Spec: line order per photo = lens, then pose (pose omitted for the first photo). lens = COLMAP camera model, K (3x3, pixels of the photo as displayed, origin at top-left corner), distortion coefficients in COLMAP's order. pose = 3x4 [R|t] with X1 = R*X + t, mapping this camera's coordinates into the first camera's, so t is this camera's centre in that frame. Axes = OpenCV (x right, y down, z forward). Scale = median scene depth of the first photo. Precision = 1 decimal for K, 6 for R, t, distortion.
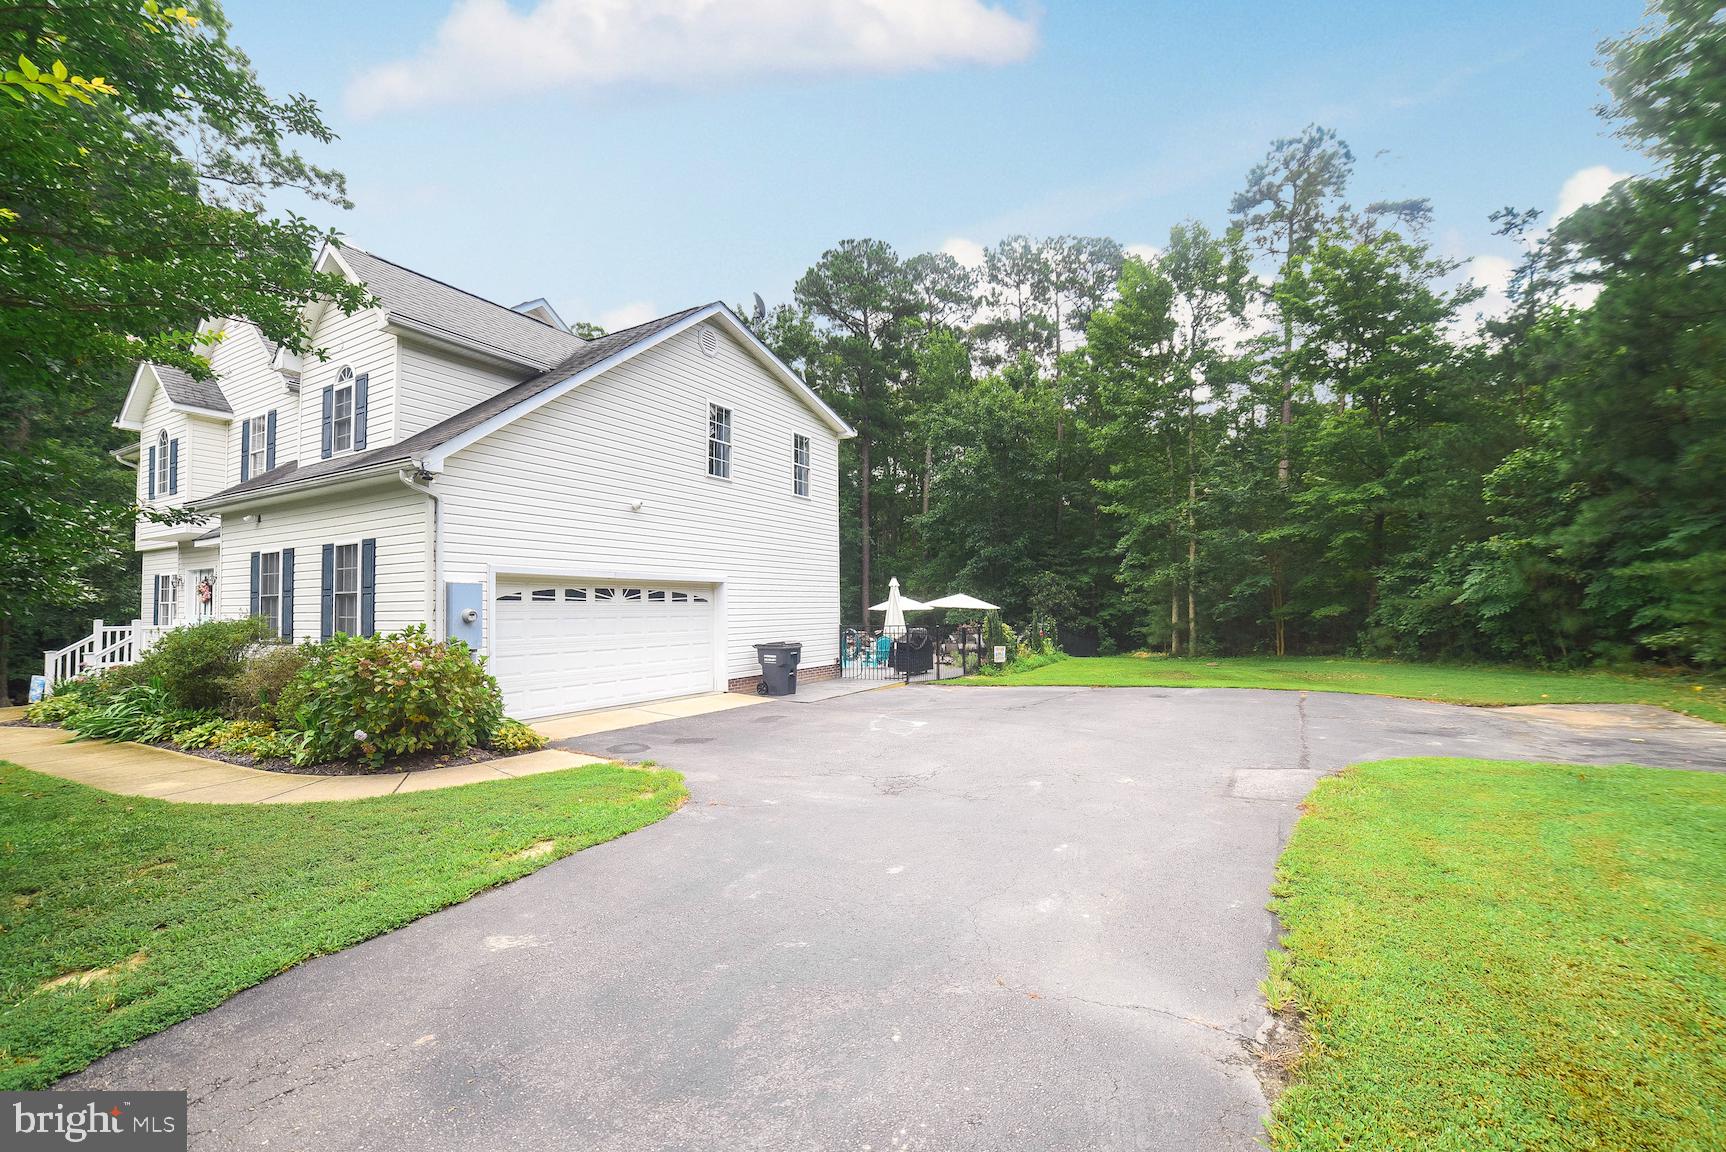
lens RADIAL K [[713.5, 0, 857.4], [0, 713.5, 586.9], [0, 0, 1]] dist [-0.091249, 0.036412]
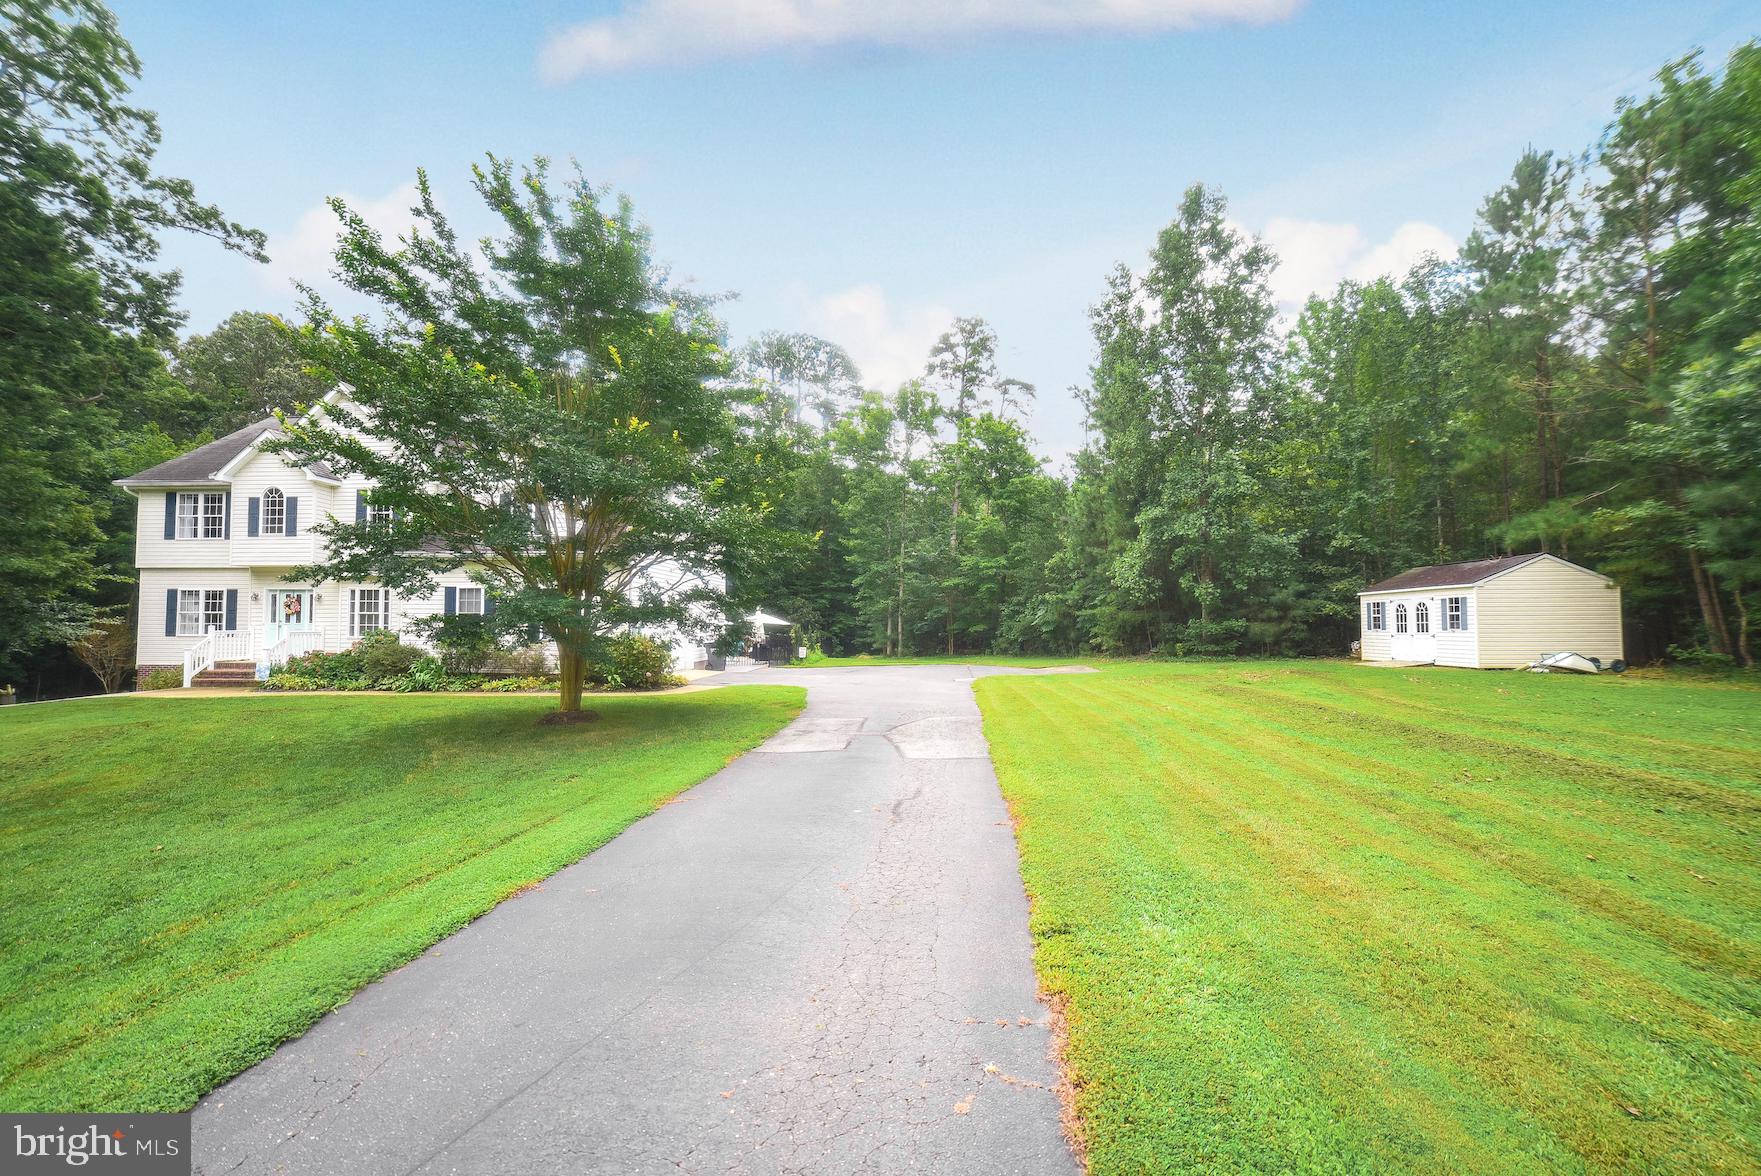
lens RADIAL K [[706.1, 0, 884.3], [0, 706.1, 595.6], [0, 0, 1]] dist [-0.095036, 0.037364]
pose [[0.888962, 0.027886, 0.457131, -0.324714], [-0.023877, 0.999609, -0.014547, -0.014806], [-0.457358, 0.002017, 0.889280, -0.453680]]
